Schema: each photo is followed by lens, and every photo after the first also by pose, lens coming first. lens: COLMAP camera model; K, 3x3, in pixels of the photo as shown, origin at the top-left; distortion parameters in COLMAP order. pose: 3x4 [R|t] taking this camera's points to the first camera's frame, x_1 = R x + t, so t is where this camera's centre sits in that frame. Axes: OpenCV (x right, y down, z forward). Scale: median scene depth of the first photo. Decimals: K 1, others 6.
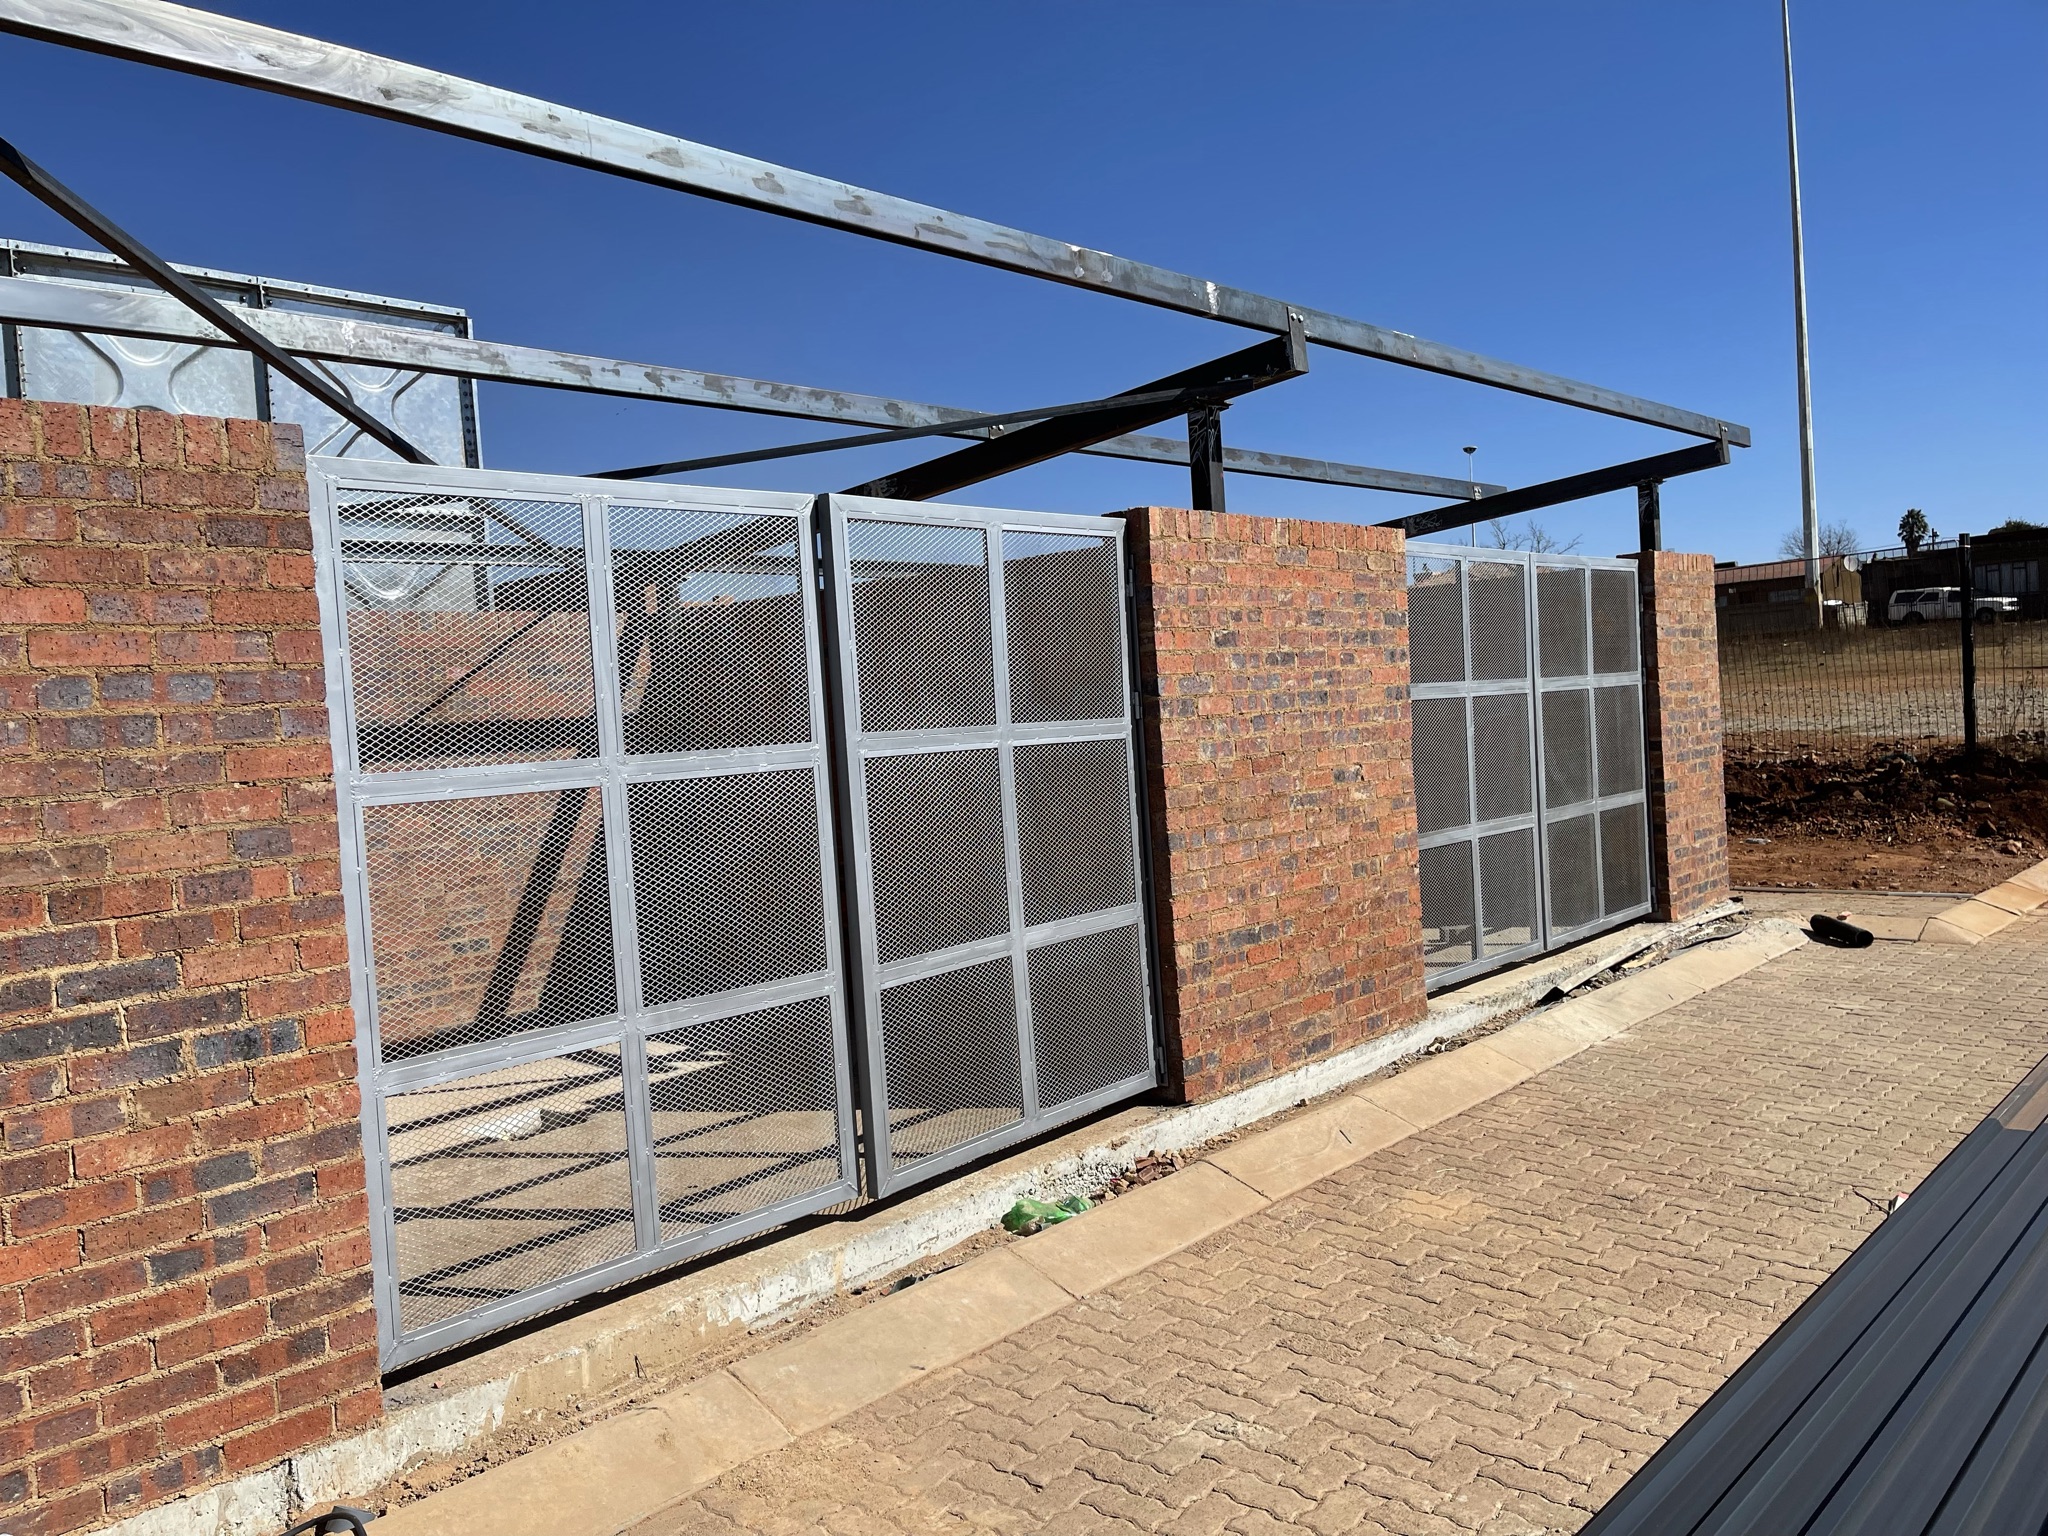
lens RADIAL K [[1550.4, 0, 1021.1], [0, 1550.4, 776.0], [0, 0, 1]] dist [0.080064, -0.094196]
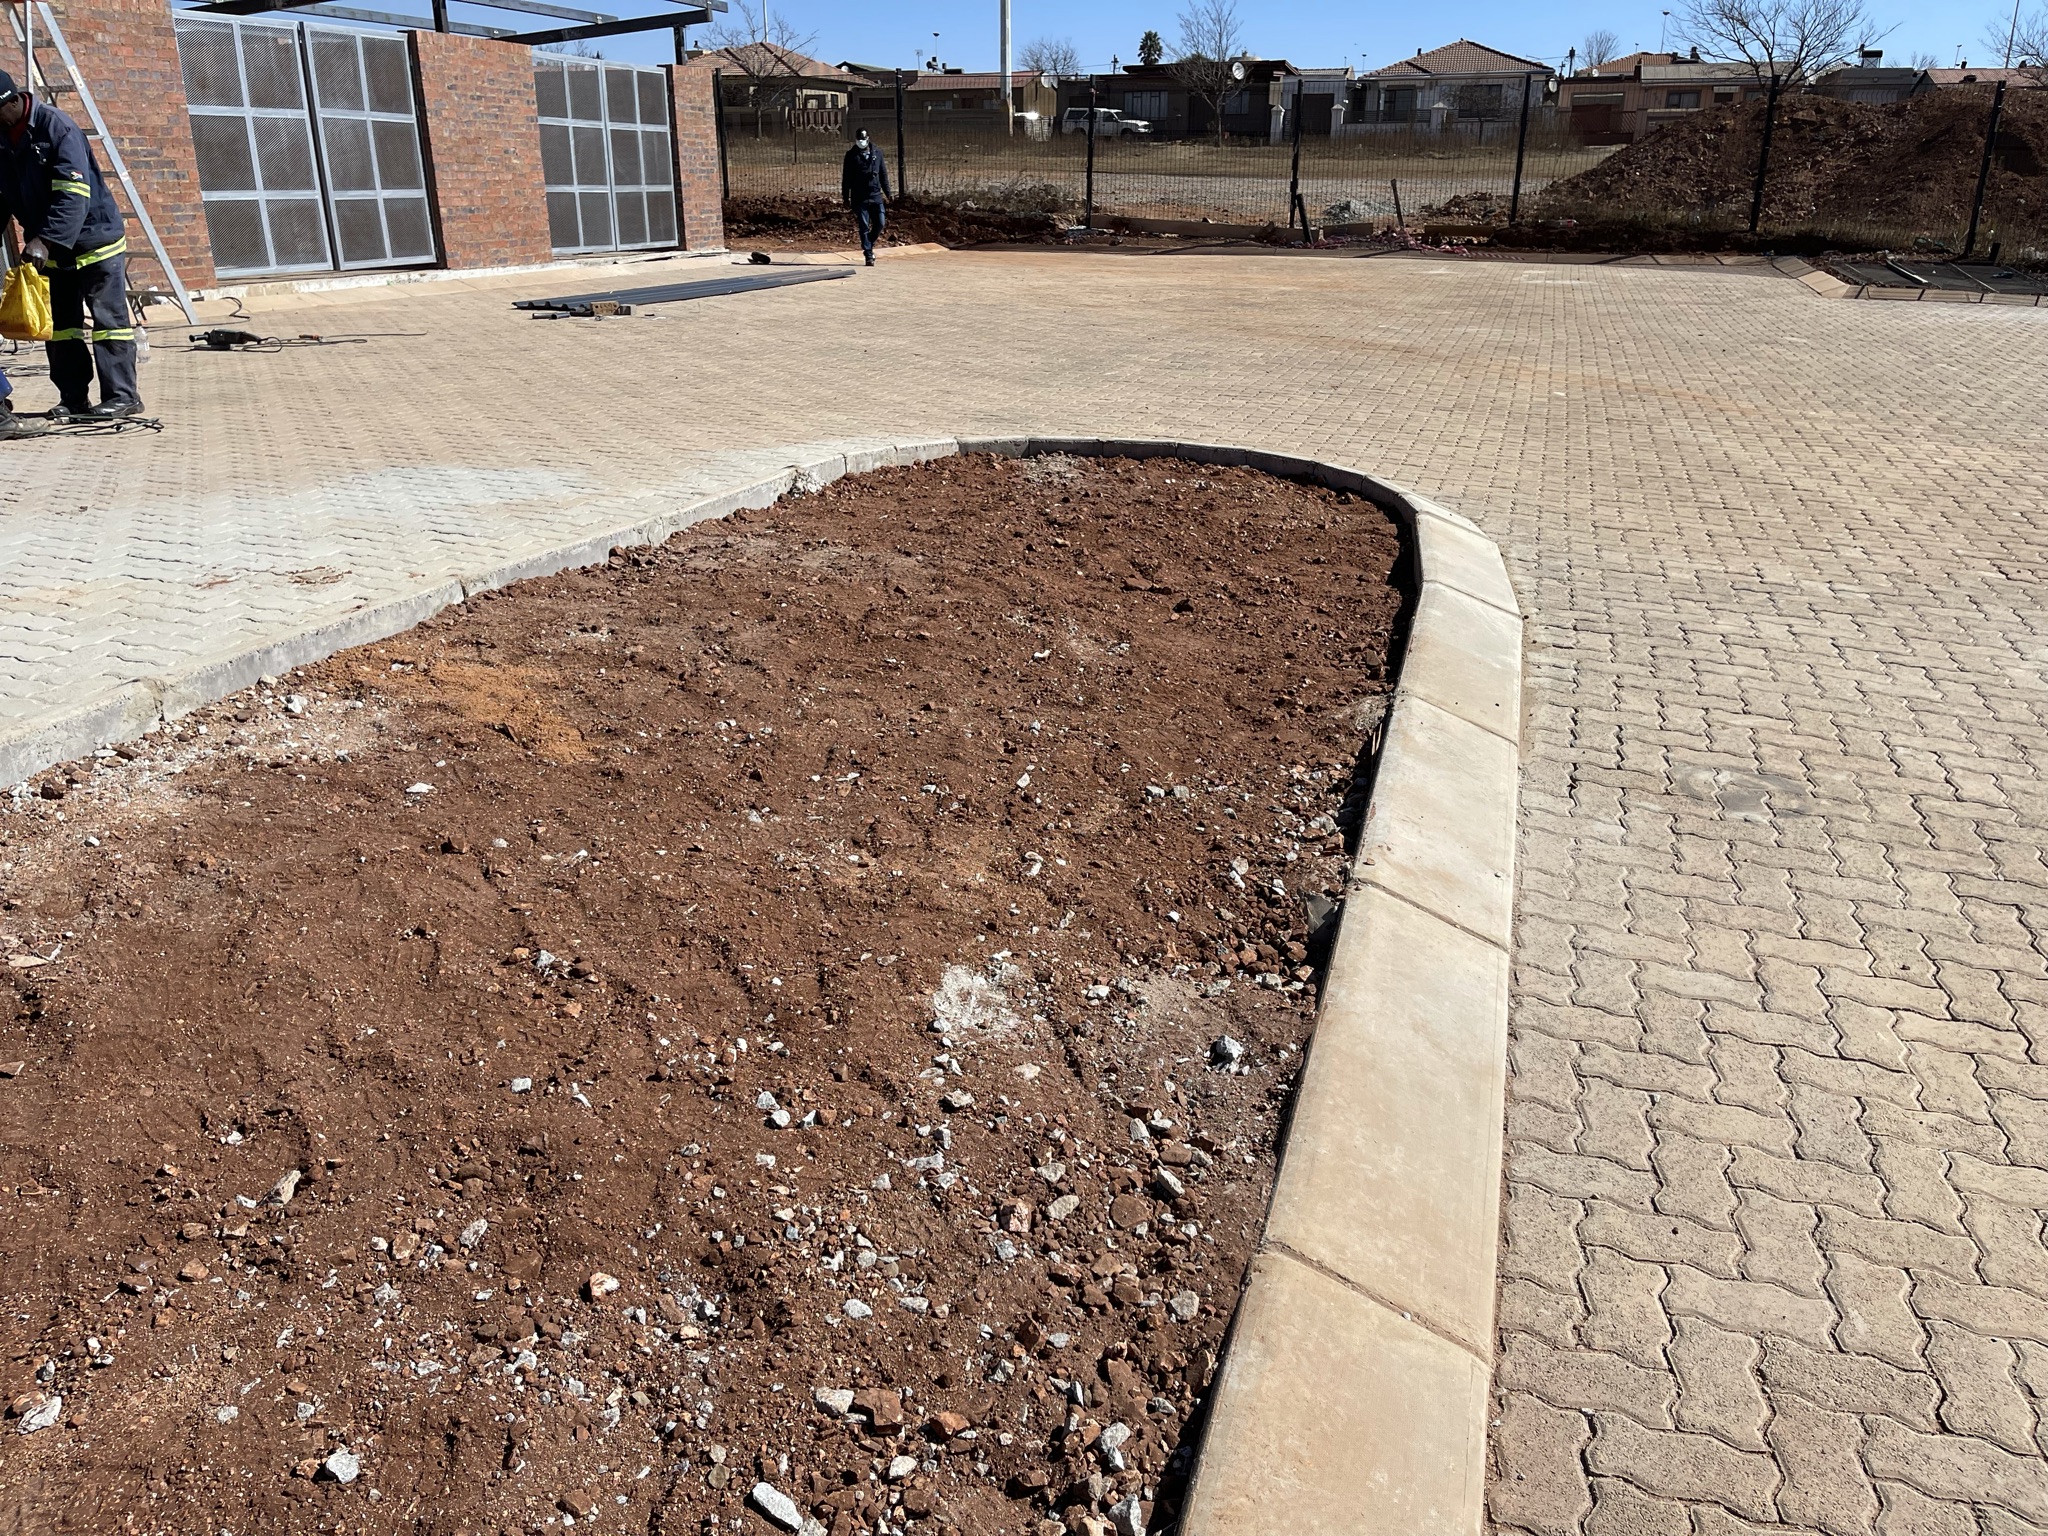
lens RADIAL K [[1537.5, 0, 1032.6], [0, 1537.5, 748.5], [0, 0, 1]] dist [0.079903, -0.102306]
pose [[0.905915, -0.085562, 0.414725, -0.155132], [-0.039921, 0.957756, 0.284797, 0.176752], [-0.421573, -0.274558, 0.864230, -1.842129]]
